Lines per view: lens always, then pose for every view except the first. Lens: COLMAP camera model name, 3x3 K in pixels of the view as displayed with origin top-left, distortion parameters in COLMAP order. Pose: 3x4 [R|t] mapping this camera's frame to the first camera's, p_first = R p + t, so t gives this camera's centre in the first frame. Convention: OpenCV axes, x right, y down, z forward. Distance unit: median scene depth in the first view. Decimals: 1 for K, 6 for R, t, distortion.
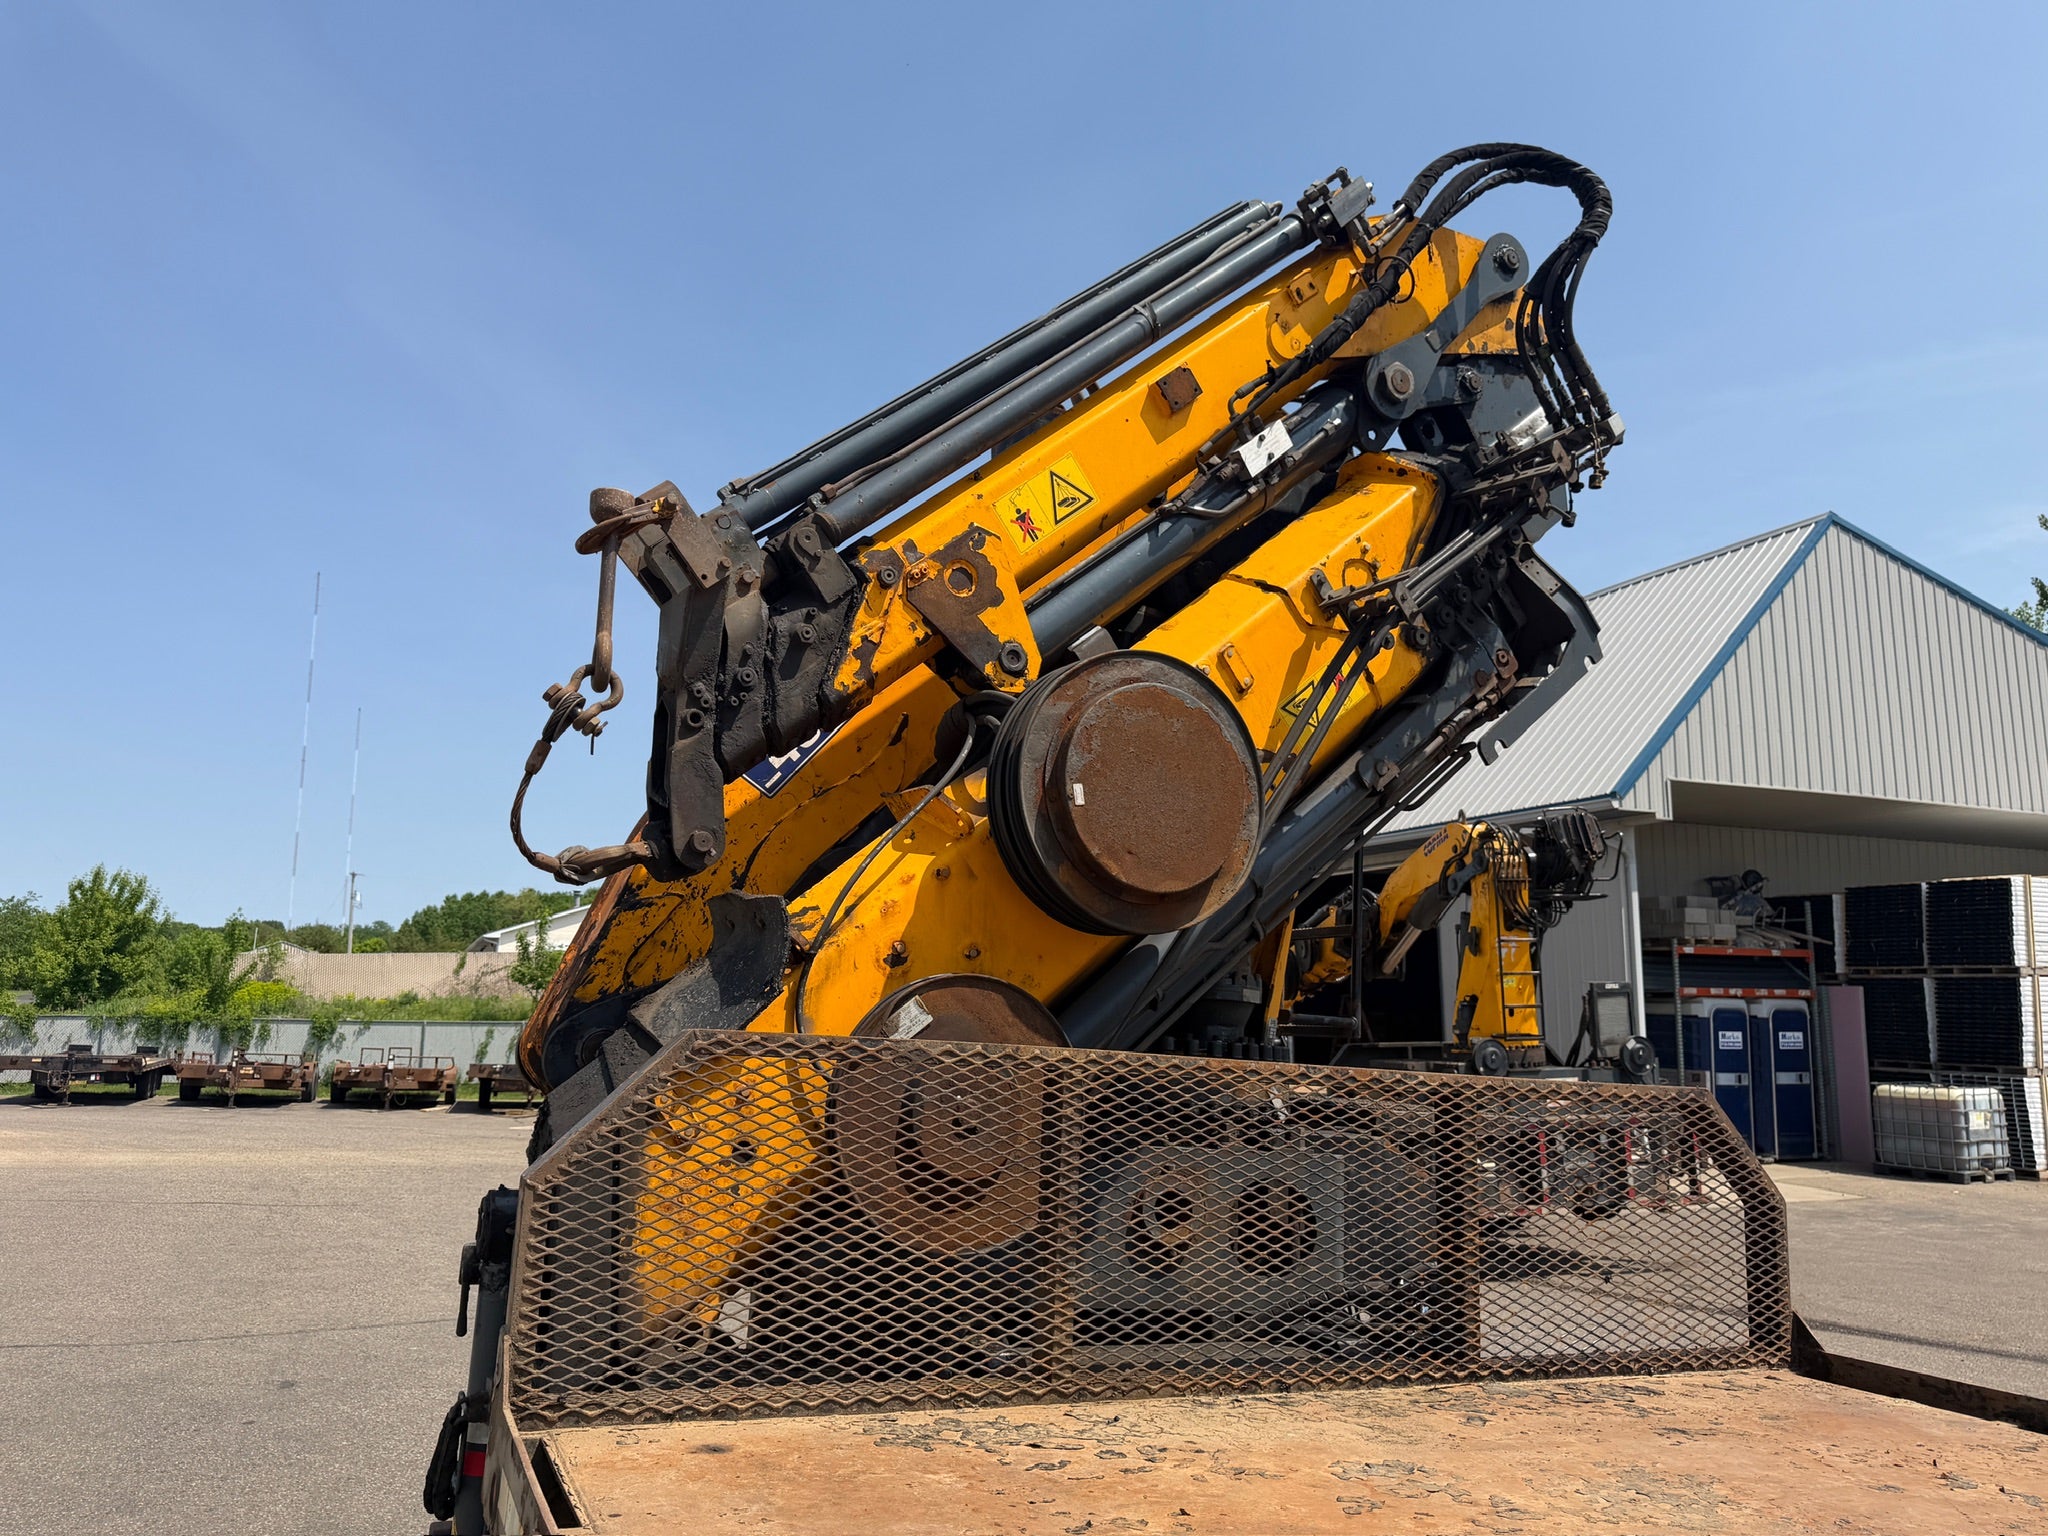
lens RADIAL K [[1538.0, 0, 1026.7], [0, 1538.0, 805.4], [0, 0, 1]] dist [0.031956, -0.002392]
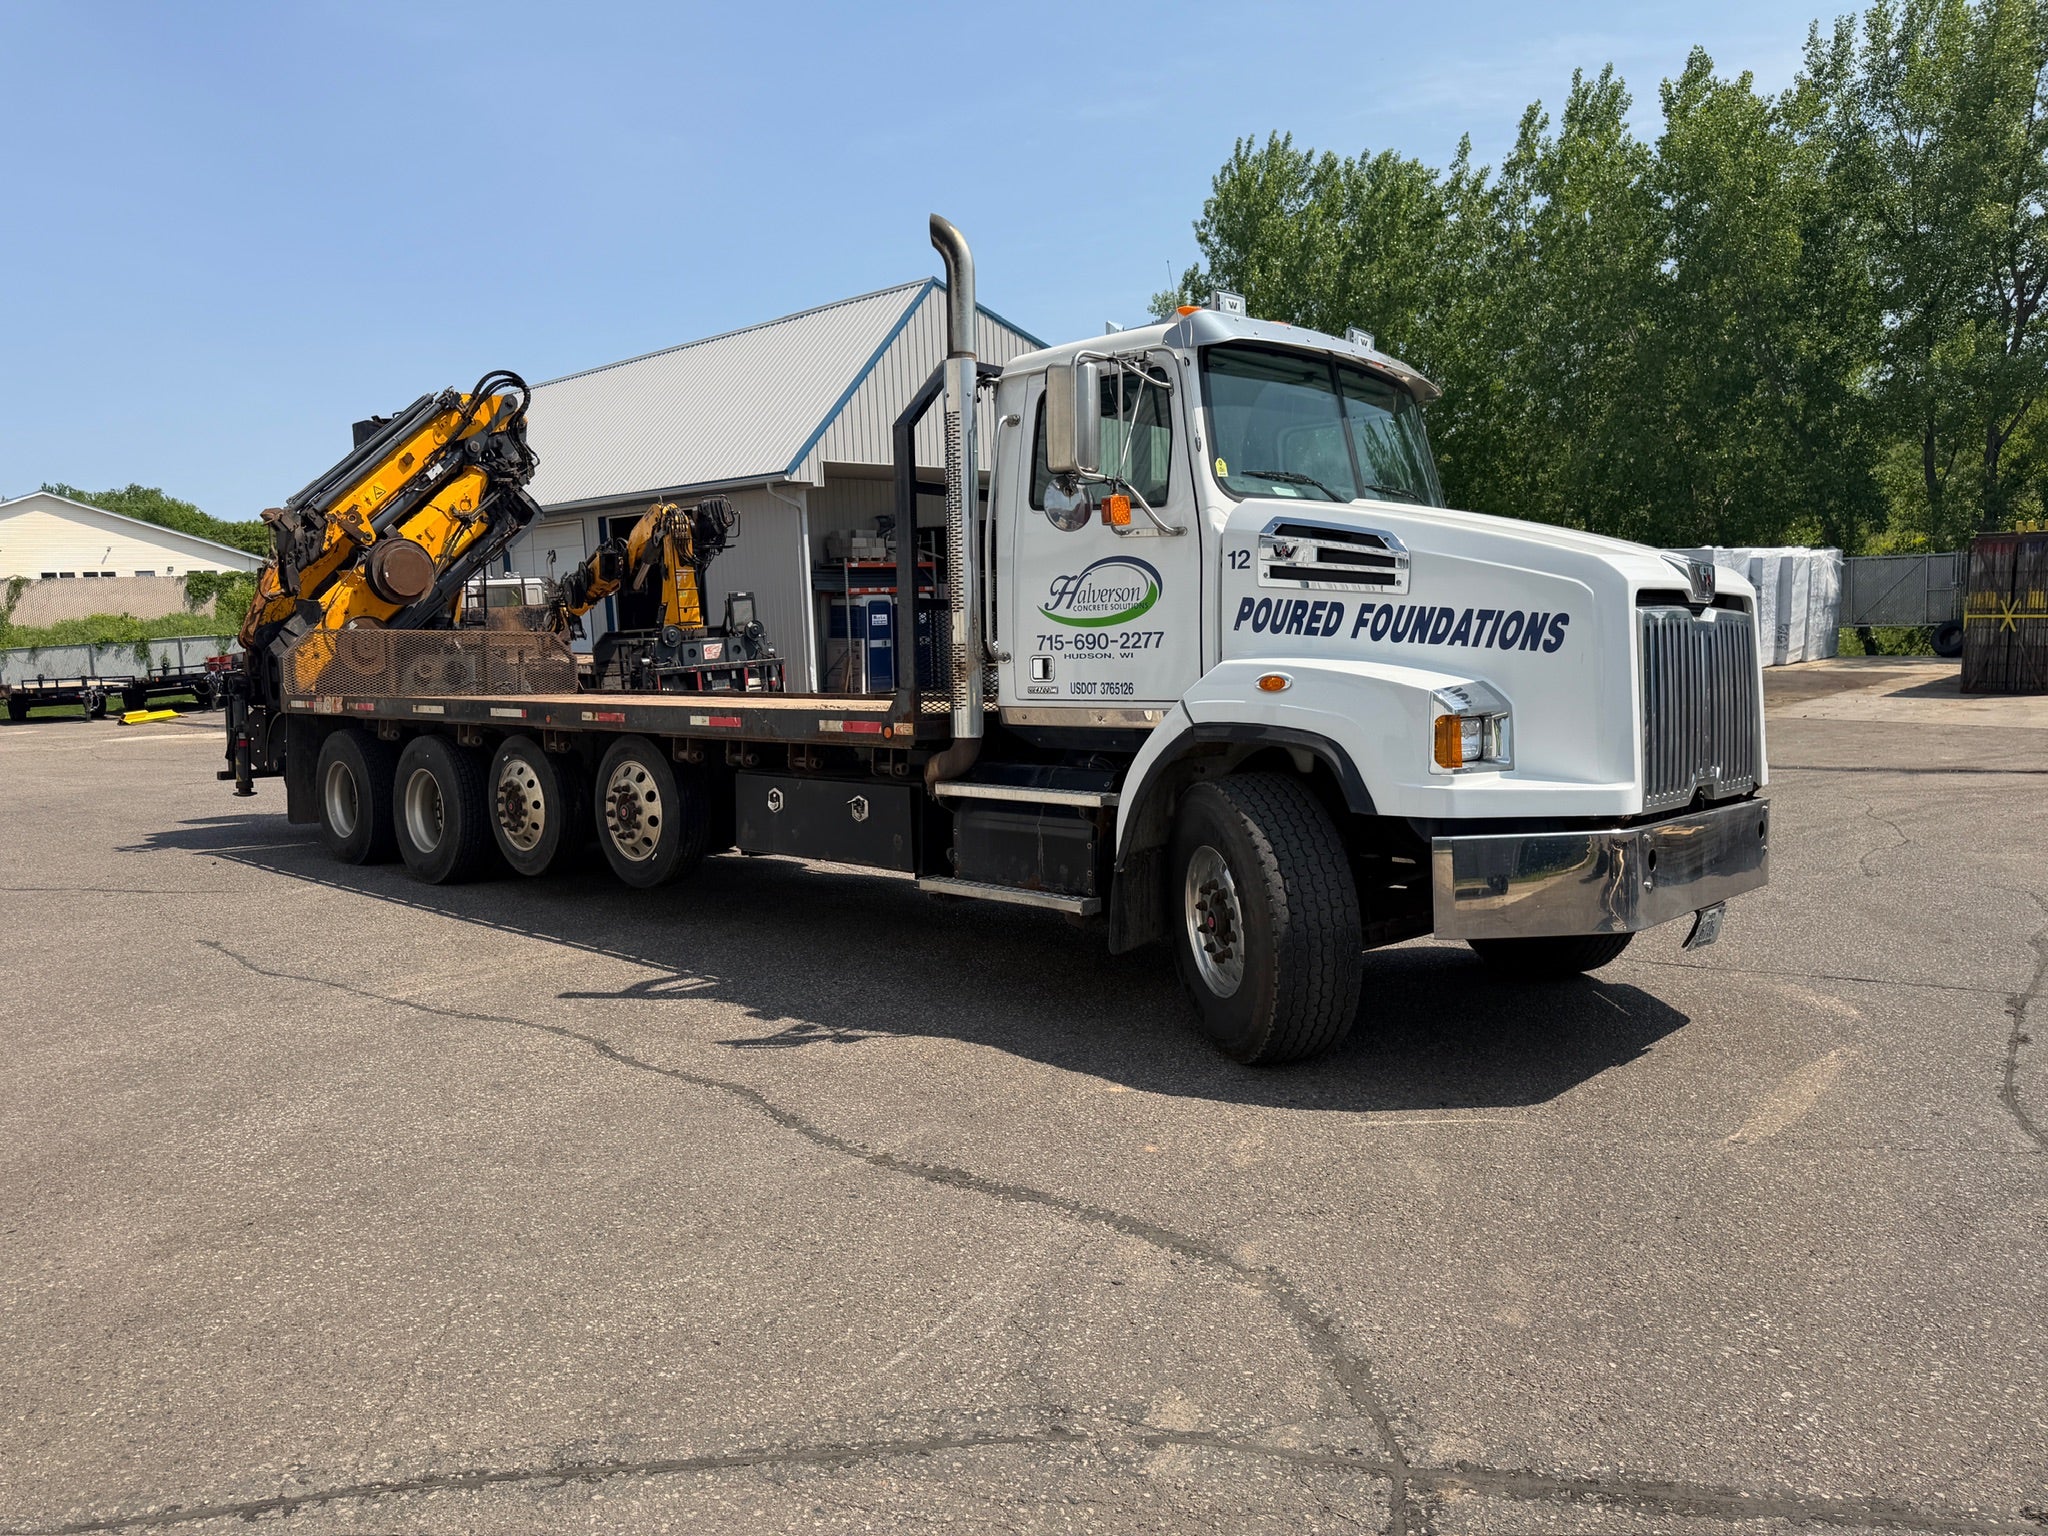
lens RADIAL K [[1480.2, 0, 1029.5], [0, 1480.2, 803.8], [0, 0, 1]] dist [0.057804, -0.115383]
pose [[0.927683, -0.090310, 0.362282, 0.102336], [-0.007217, 0.965788, 0.259232, -0.375862], [-0.373299, -0.243100, 0.895293, -2.822033]]
